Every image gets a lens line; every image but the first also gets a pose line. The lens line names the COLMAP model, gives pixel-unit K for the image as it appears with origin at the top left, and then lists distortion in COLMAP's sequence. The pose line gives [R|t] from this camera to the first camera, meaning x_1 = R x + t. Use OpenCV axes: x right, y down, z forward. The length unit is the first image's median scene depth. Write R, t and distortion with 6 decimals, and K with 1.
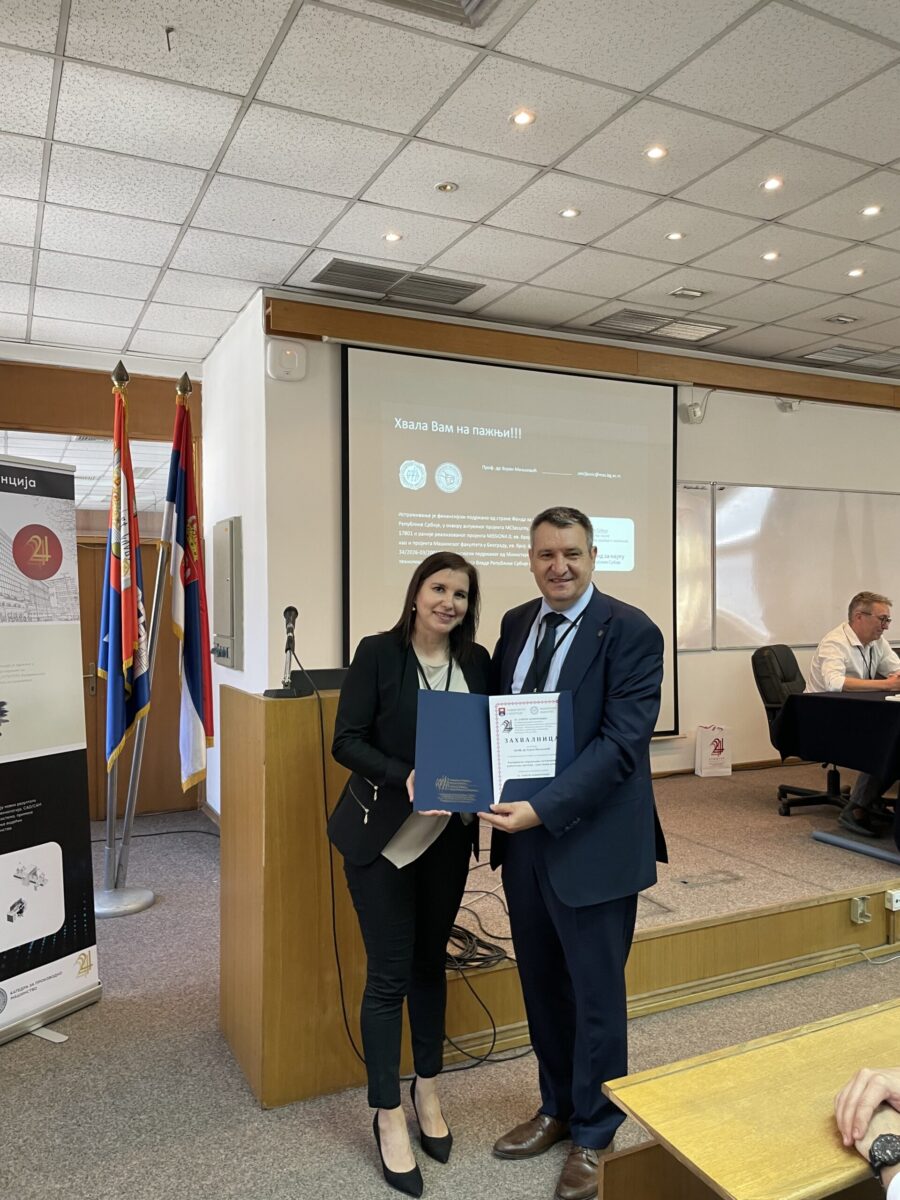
lens RADIAL K [[911.5, 0, 453.7], [0, 911.5, 599.0], [0, 0, 1]] dist [0.084904, -0.117713]
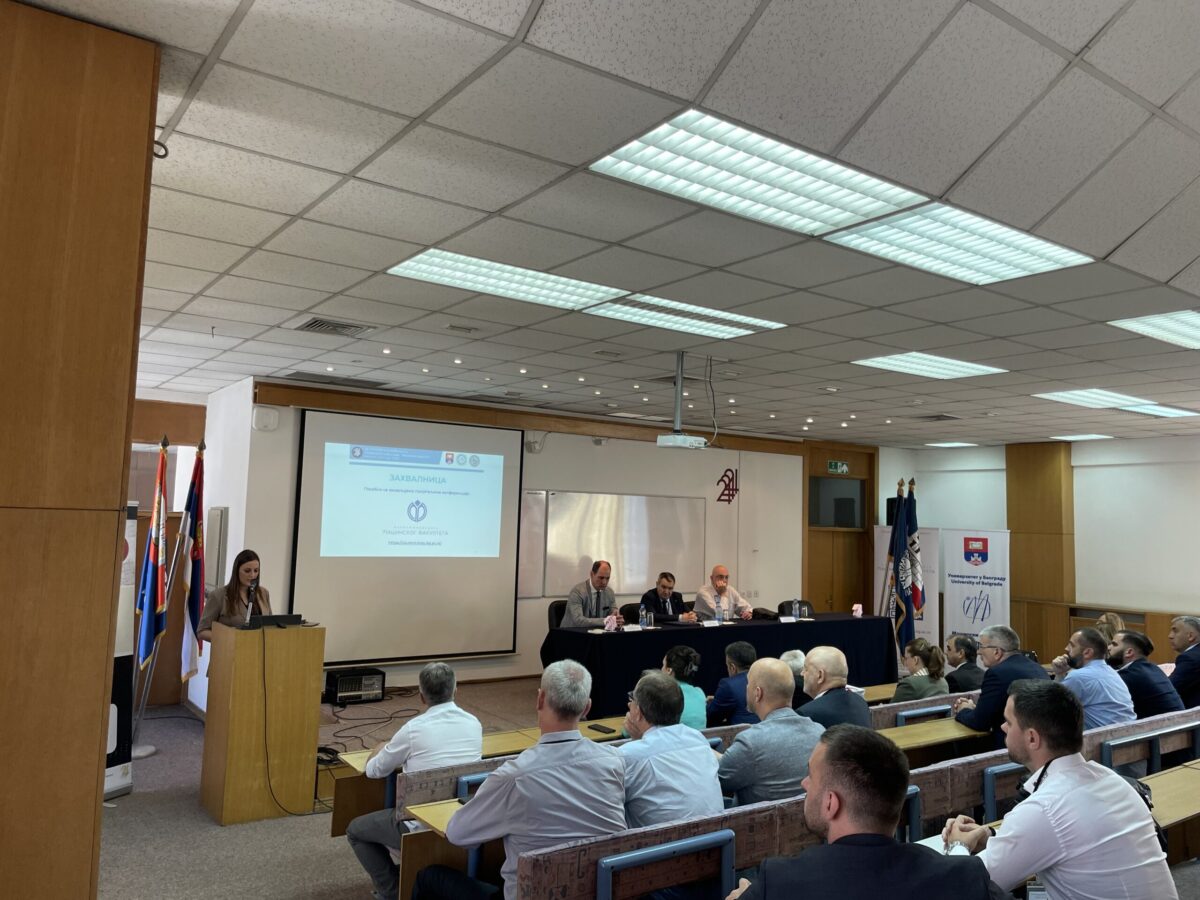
lens RADIAL K [[913.8, 0, 595.6], [0, 913.8, 439.2], [0, 0, 1]] dist [0.090912, -0.128906]
pose [[0.986718, 0.049133, 0.154832, 0.189328], [-0.035262, 0.995218, -0.091094, -0.119020], [-0.158567, 0.084425, 0.983732, -0.923369]]
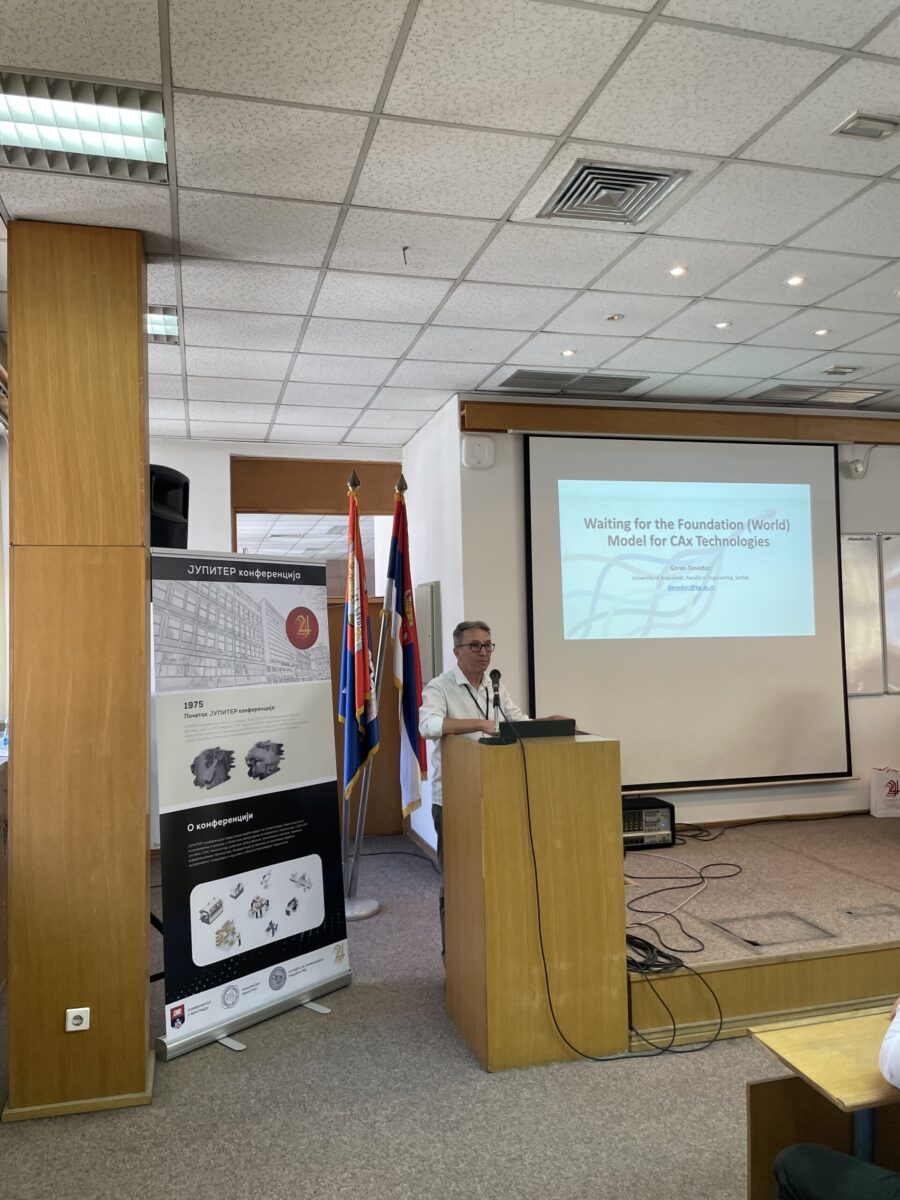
lens RADIAL K [[910.9, 0, 445.4], [0, 910.9, 588.0], [0, 0, 1]] dist [0.086752, -0.122826]
pose [[0.981117, -0.024687, -0.191832, -0.002463], [0.016054, 0.998793, -0.046428, -0.038174], [0.192746, 0.042471, 0.980329, -0.199407]]
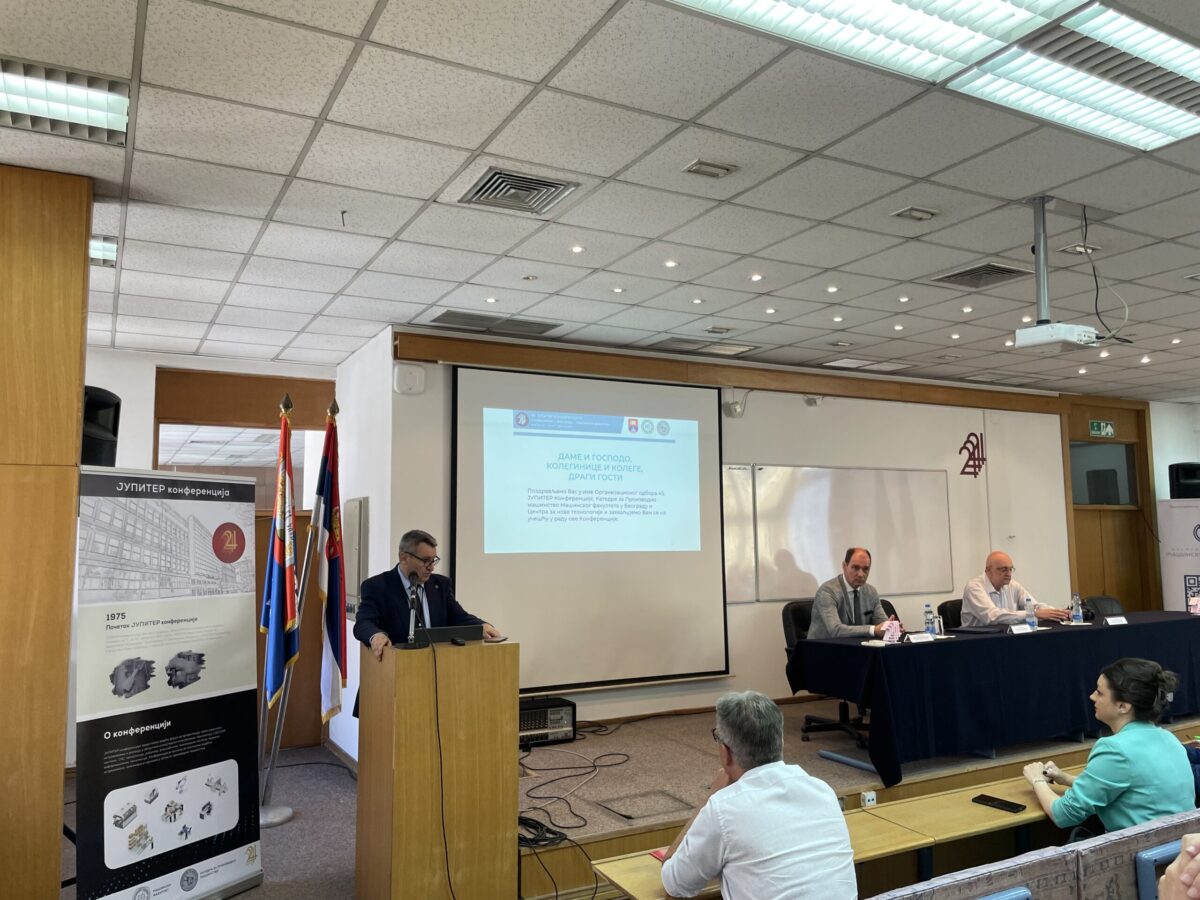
lens RADIAL K [[913.8, 0, 595.6], [0, 913.8, 439.2], [0, 0, 1]] dist [0.090912, -0.128906]
pose [[0.999303, -0.000755, 0.037310, 0.039907], [0.004762, 0.994200, -0.107438, -0.046358], [-0.037012, 0.107541, 0.993511, -0.357516]]
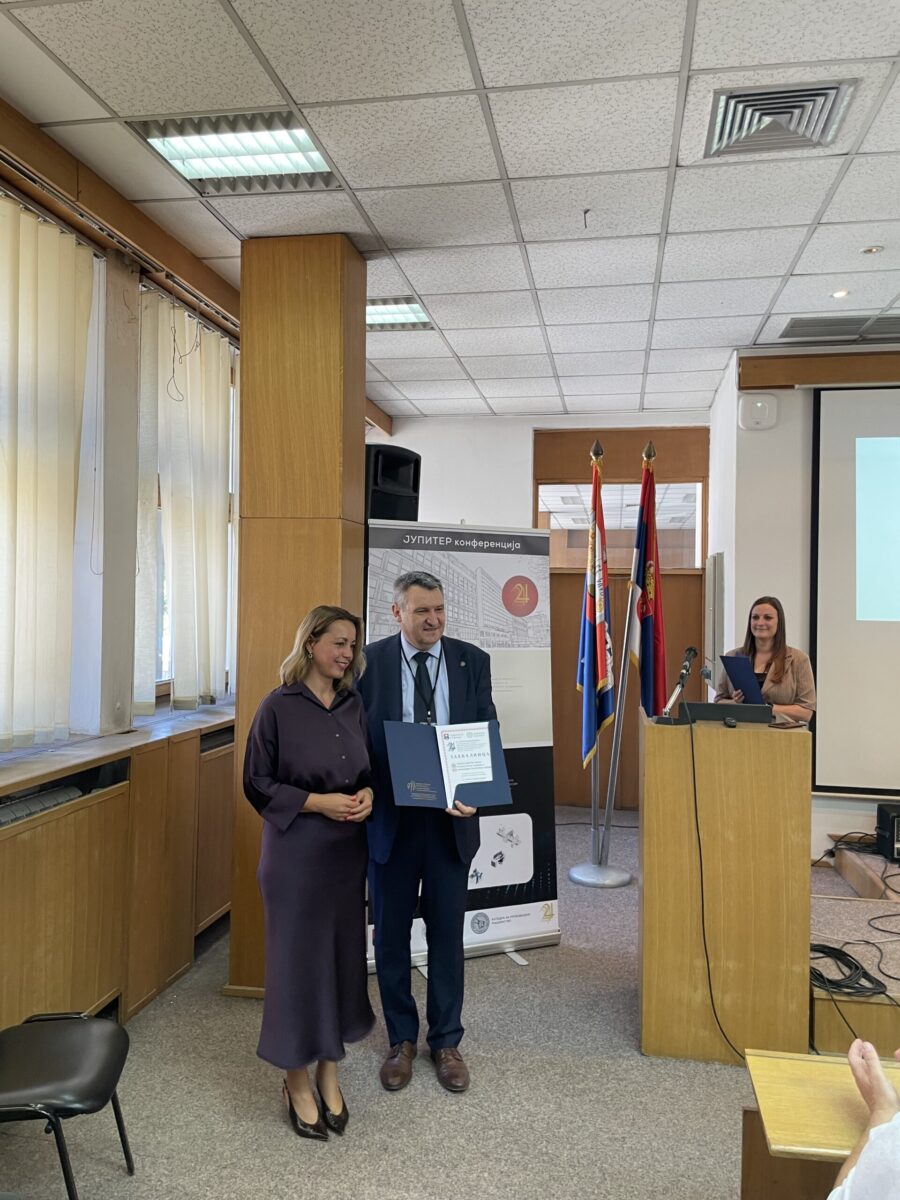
lens RADIAL K [[911.5, 0, 450.6], [0, 911.5, 590.0], [0, 0, 1]] dist [0.085414, -0.118819]
pose [[0.804376, 0.010376, -0.594031, 0.225455], [-0.019884, 0.999758, -0.009462, -0.039196], [0.593788, 0.019422, 0.804387, -0.116650]]
